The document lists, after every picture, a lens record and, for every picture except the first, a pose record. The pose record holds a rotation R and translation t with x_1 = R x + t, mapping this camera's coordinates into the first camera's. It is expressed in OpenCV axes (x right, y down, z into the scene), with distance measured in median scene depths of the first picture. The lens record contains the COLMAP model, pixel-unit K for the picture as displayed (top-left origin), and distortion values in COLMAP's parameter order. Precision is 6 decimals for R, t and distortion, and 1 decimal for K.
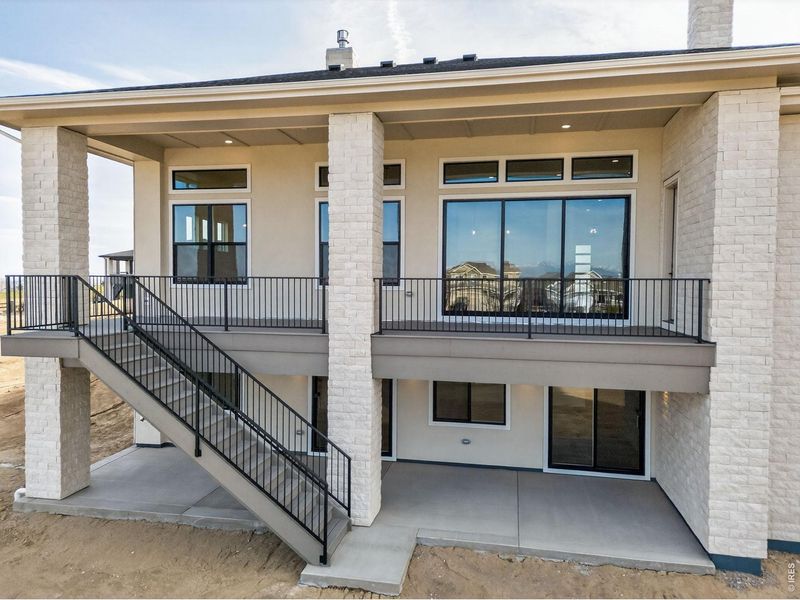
lens RADIAL K [[567.7, 0, 400.0], [0, 567.7, 300.0], [0, 0, 1]] dist [0.093035, -0.000908]
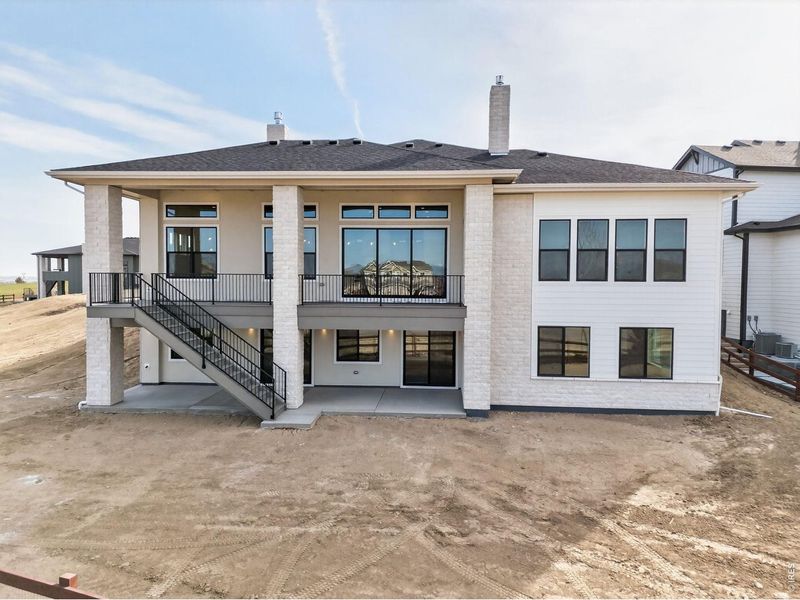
lens RADIAL K [[567.7, 0, 400.0], [0, 567.7, 300.0], [0, 0, 1]] dist [0.093035, -0.000908]
pose [[0.993048, -0.004949, 0.117606, 0.053577], [0.004425, 0.999979, 0.004711, 0.030825], [-0.117627, -0.004158, 0.993049, -0.736119]]
